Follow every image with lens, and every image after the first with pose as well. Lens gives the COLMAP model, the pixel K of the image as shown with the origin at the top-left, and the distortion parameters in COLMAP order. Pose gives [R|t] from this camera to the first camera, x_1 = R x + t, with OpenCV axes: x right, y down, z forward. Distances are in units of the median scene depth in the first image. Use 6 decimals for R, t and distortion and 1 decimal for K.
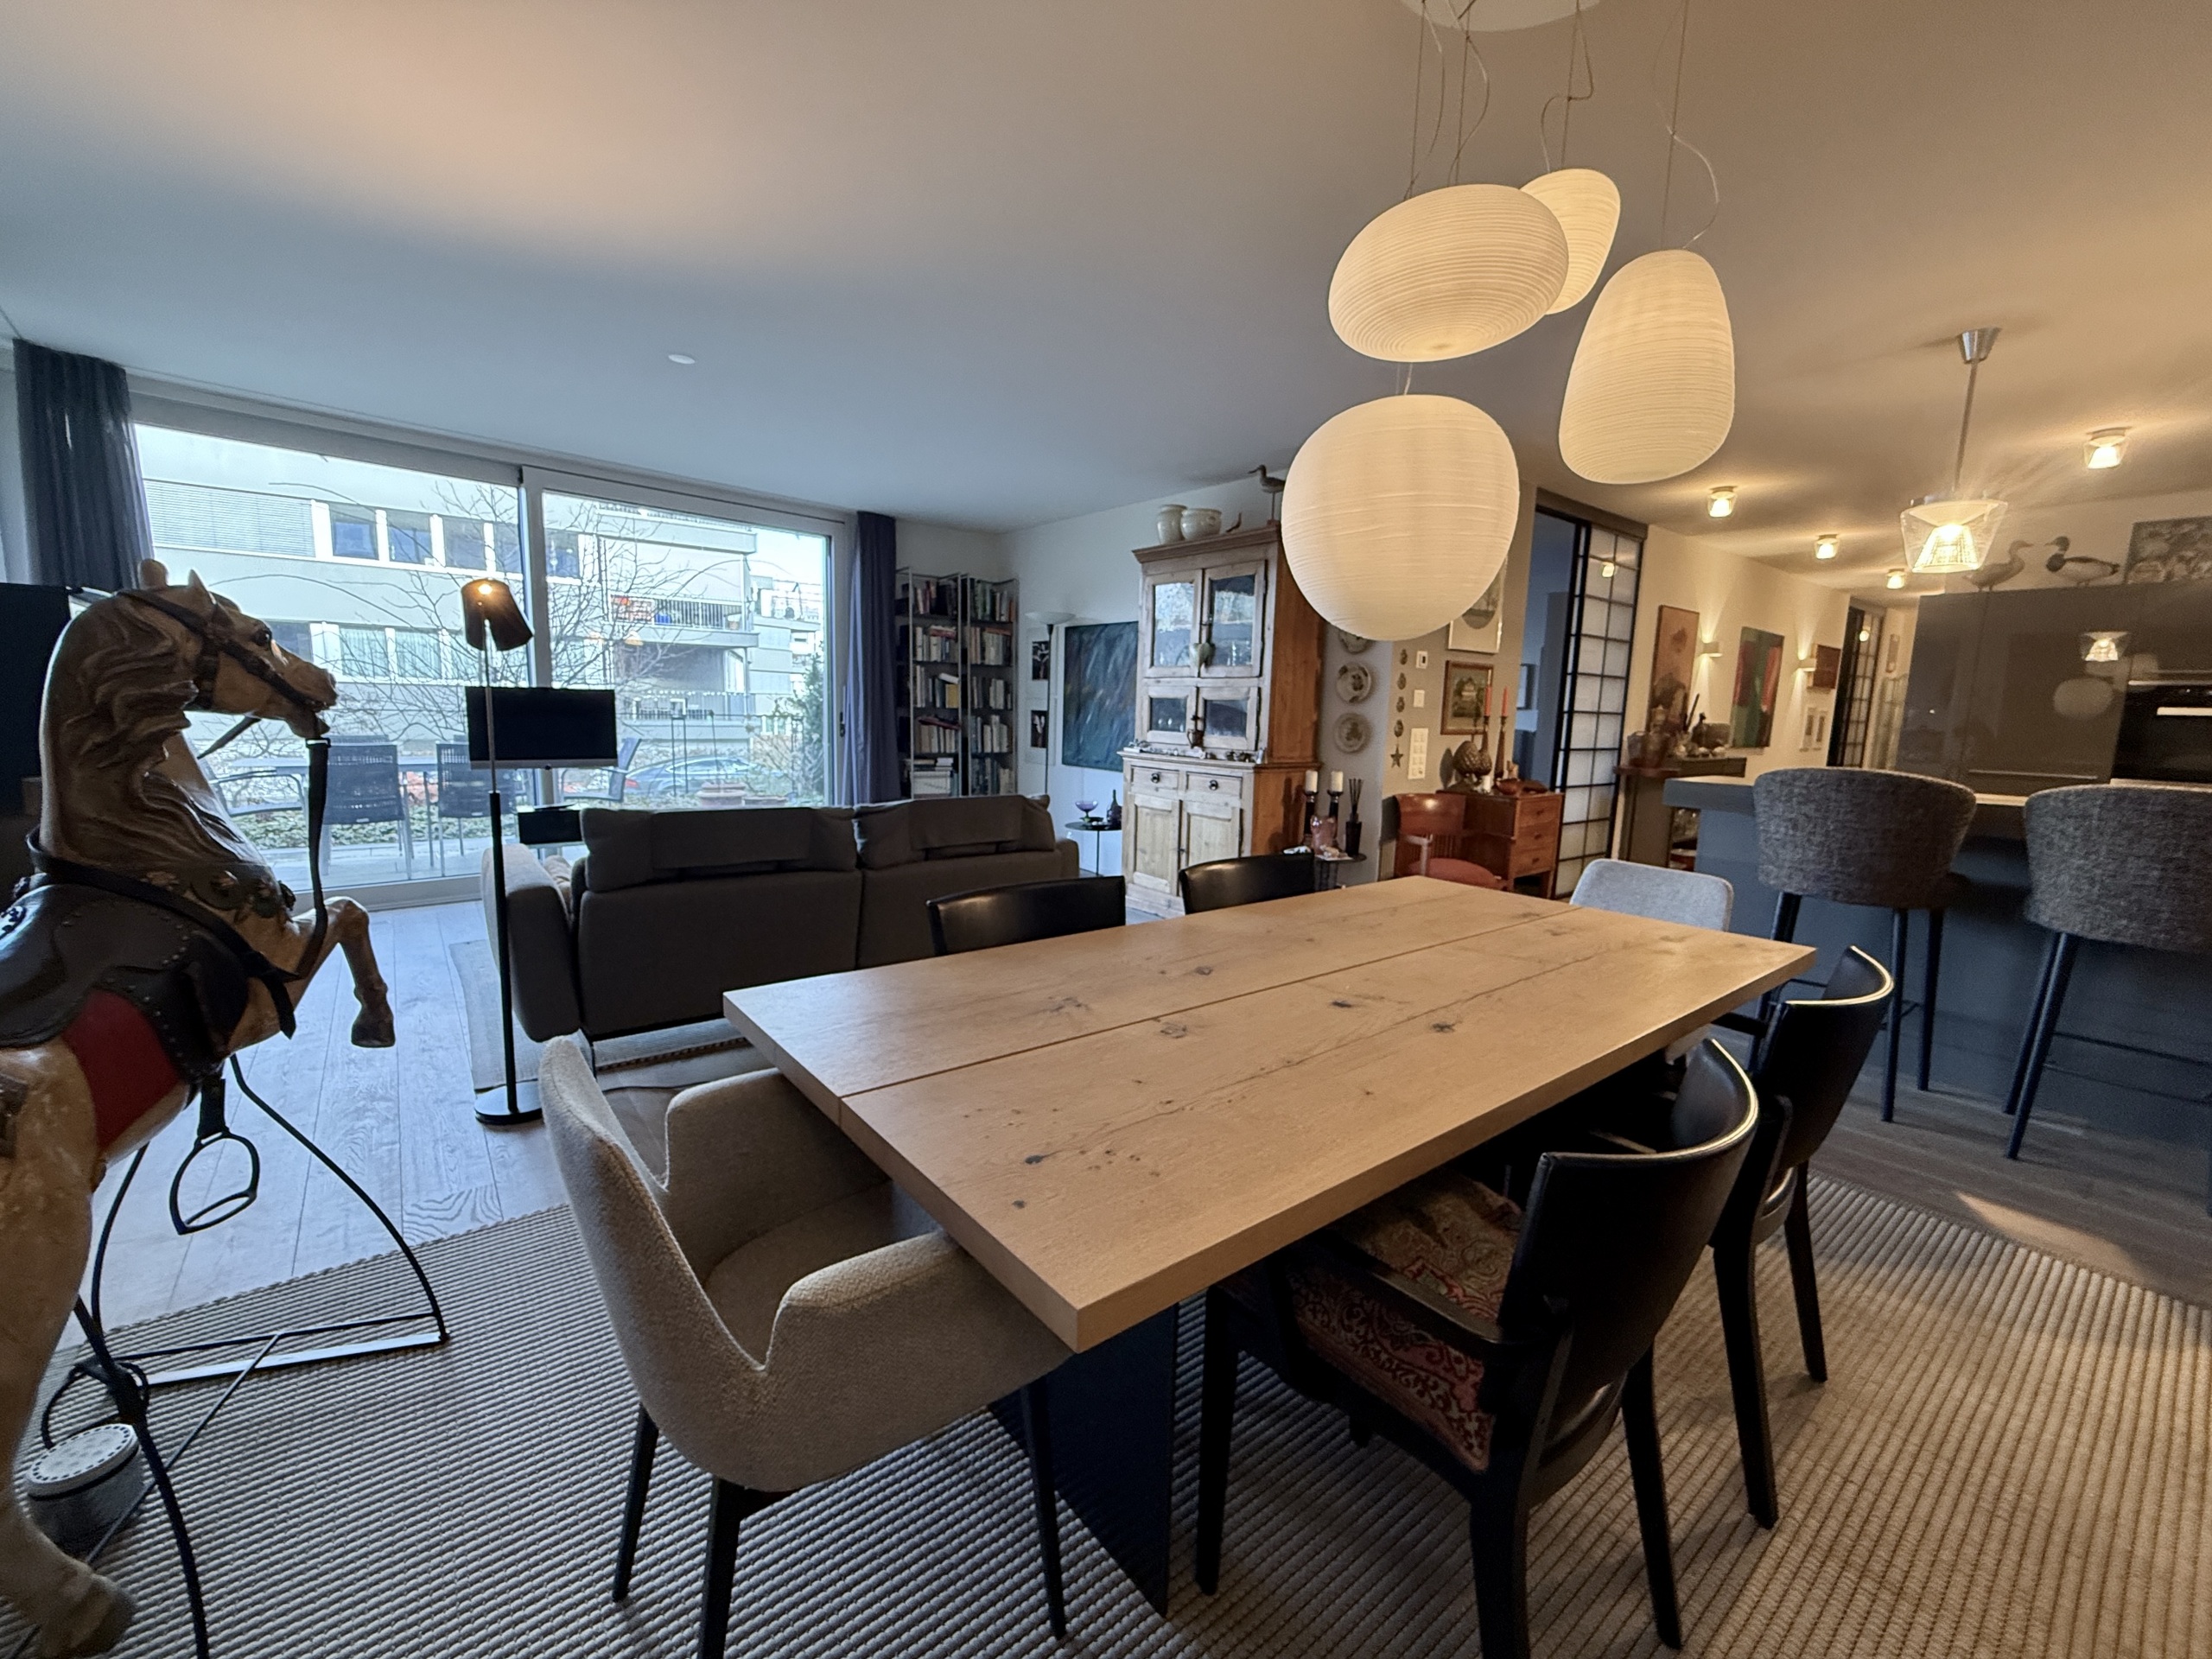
lens RADIAL K [[902.7, 0, 1106.0], [0, 902.7, 829.5], [0, 0, 1]] dist [0.001069, -0.000051]
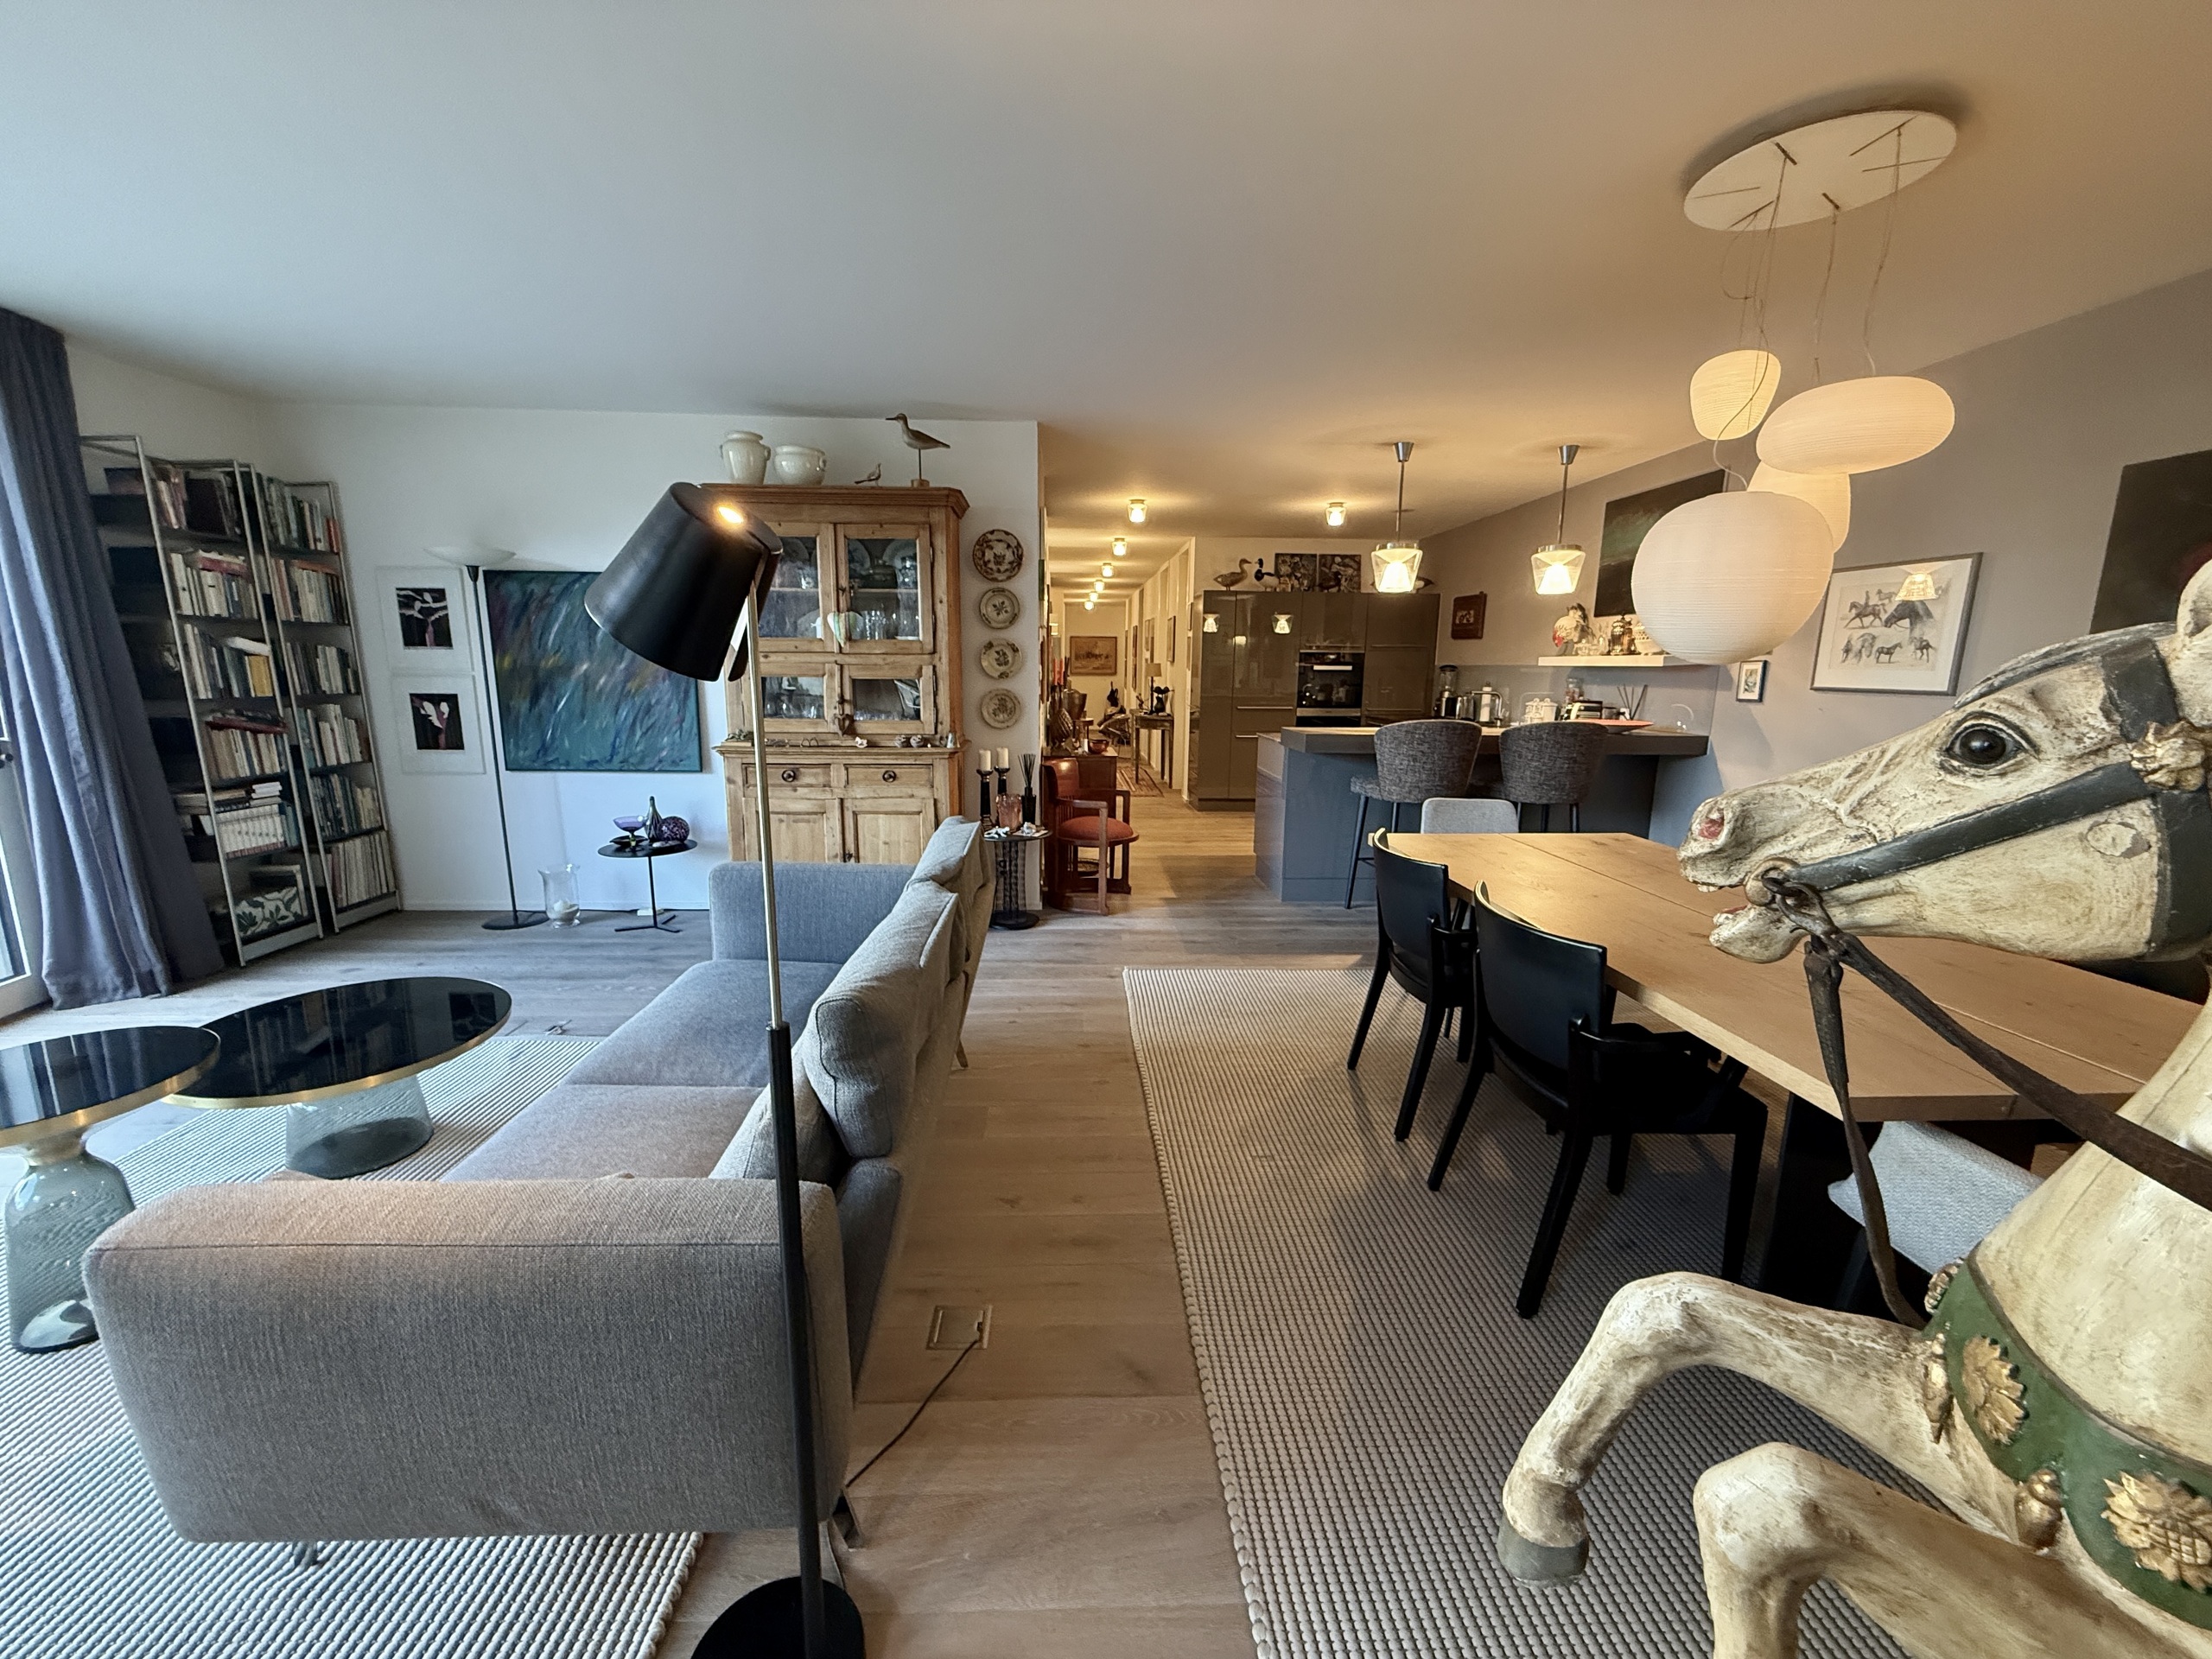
lens RADIAL K [[874.4, 0, 1094.9], [0, 874.4, 830.4], [0, 0, 1]] dist [-0.000277, -0.000453]
pose [[0.586663, -0.171315, 0.791503, -0.318853], [0.117911, 0.985023, 0.125805, -0.057452], [-0.801201, 0.019522, 0.598077, 0.232008]]
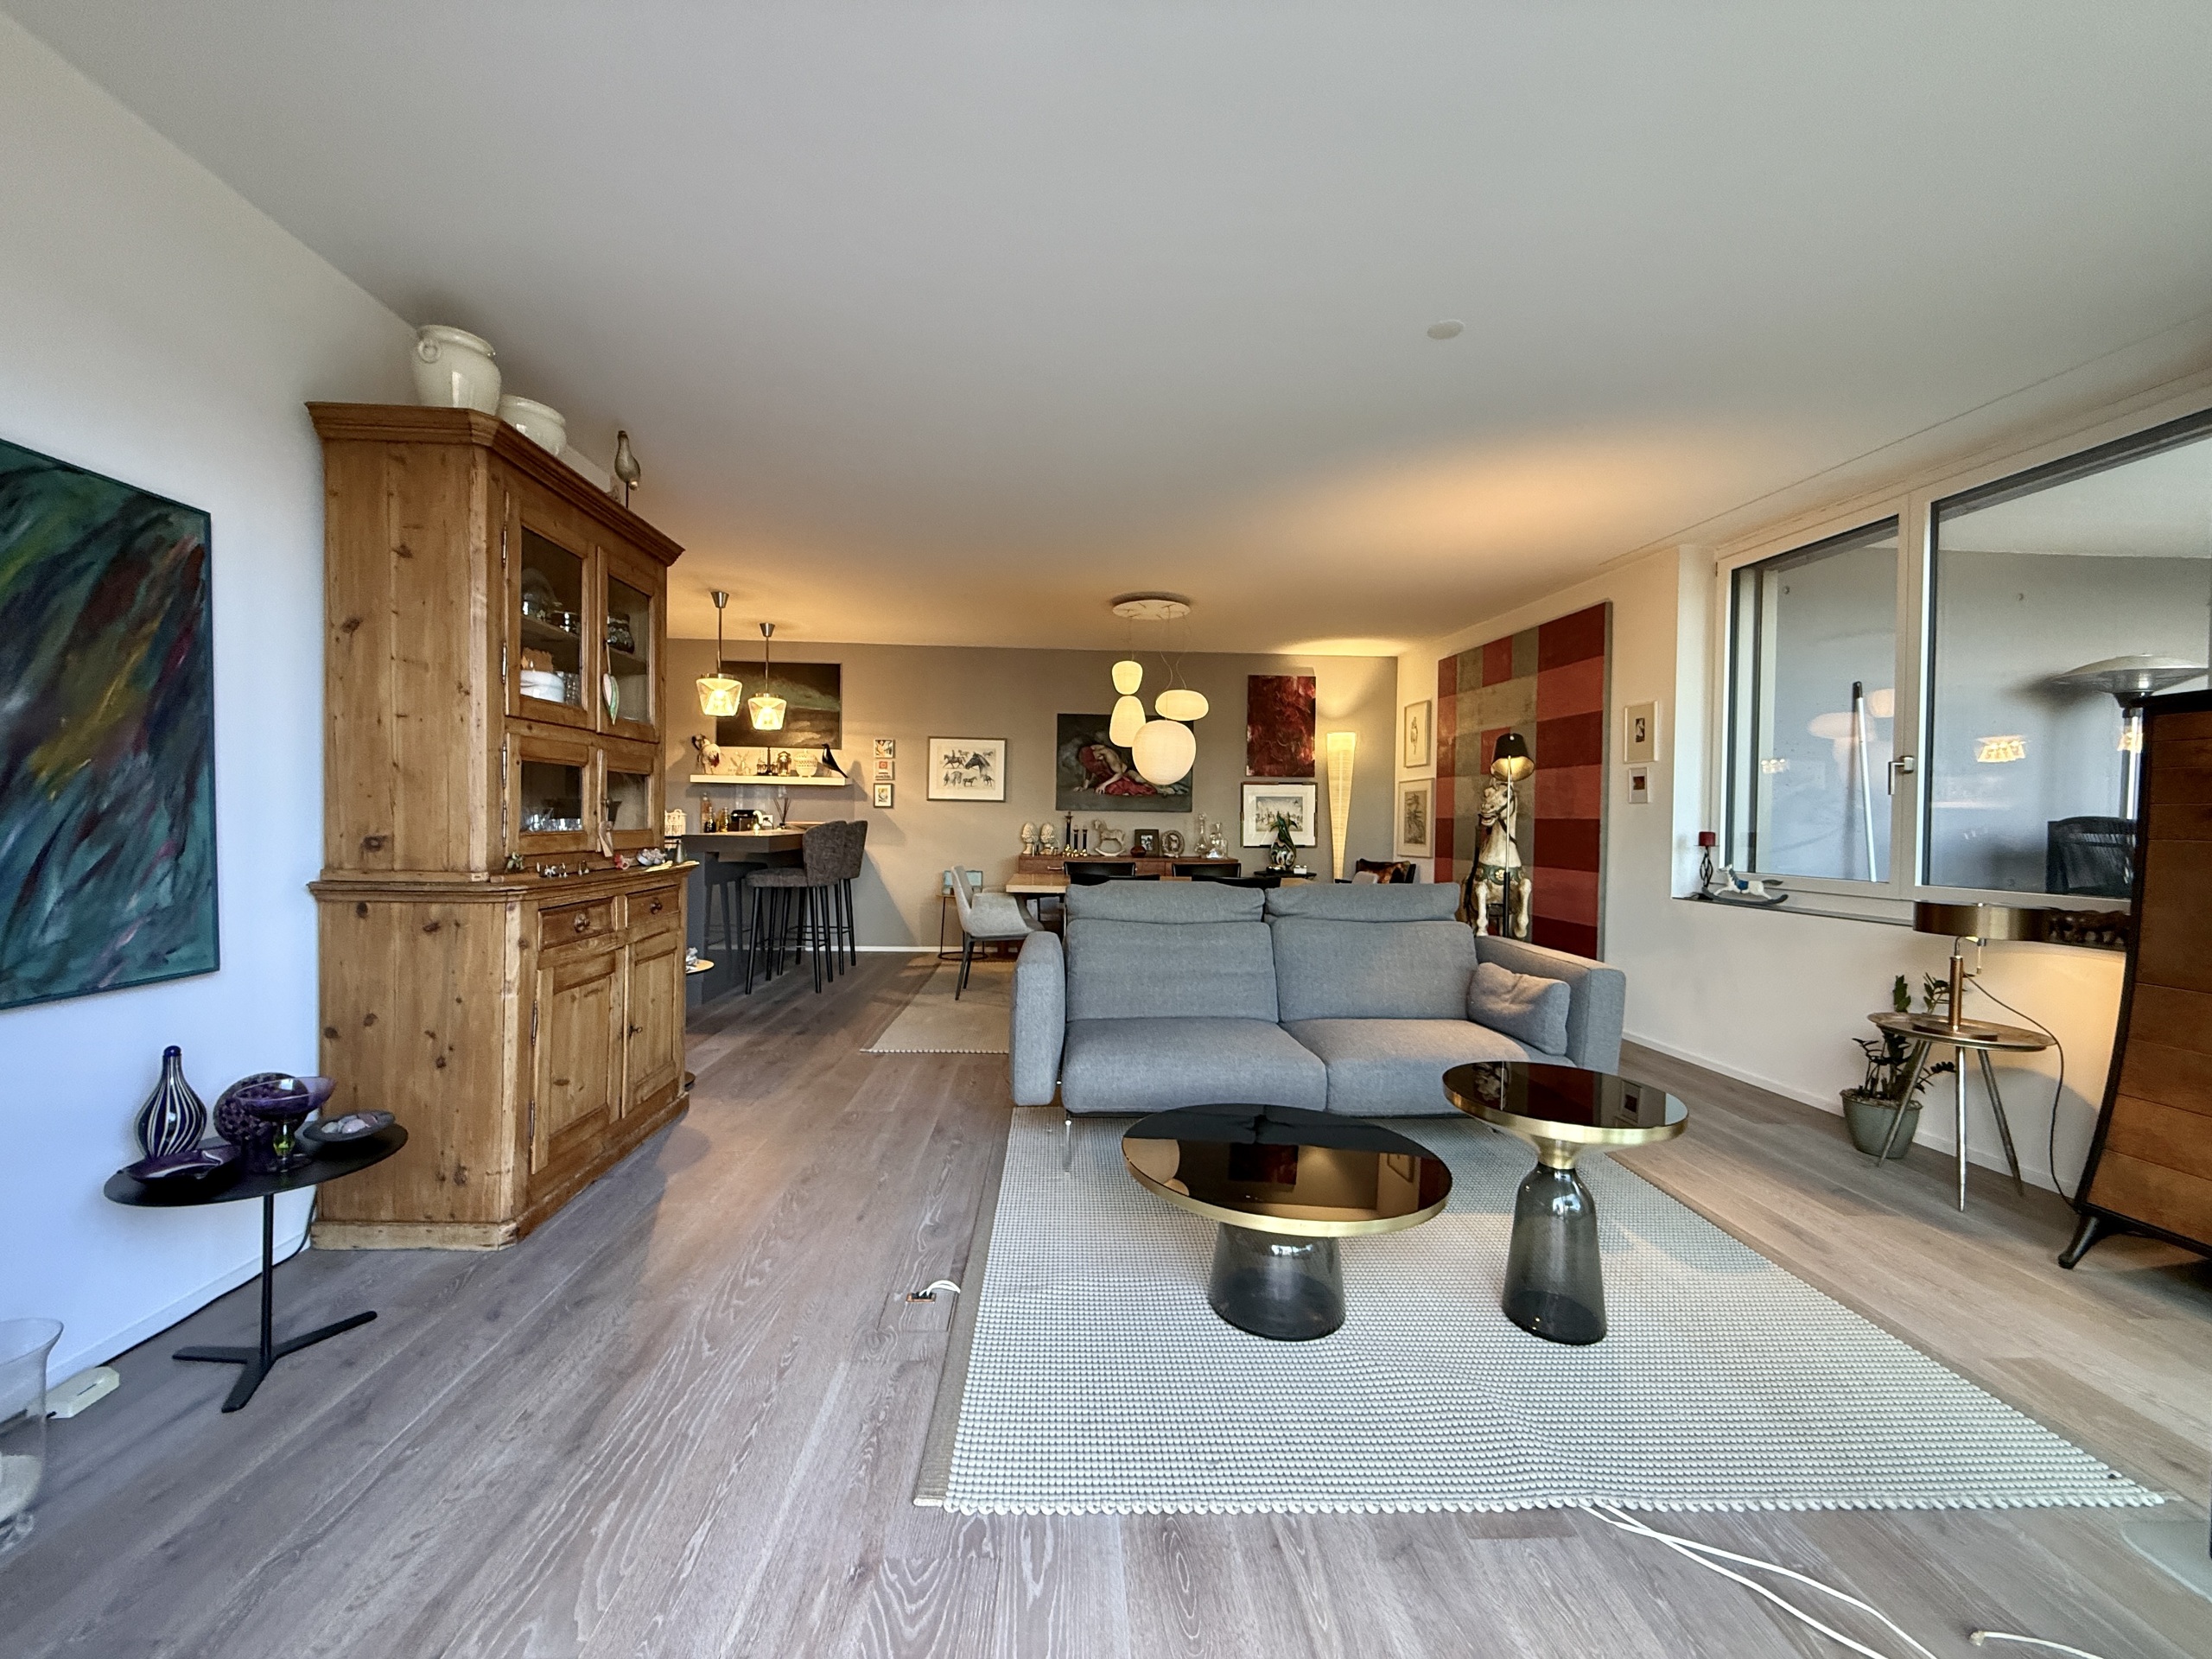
lens RADIAL K [[874.4, 0, 1094.9], [0, 874.4, 830.4], [0, 0, 1]] dist [-0.000277, -0.000453]
pose [[-0.805133, -0.049449, 0.591030, -0.352372], [0.043177, 0.988987, 0.141563, -0.124609], [-0.591521, 0.139496, -0.794131, 0.916948]]
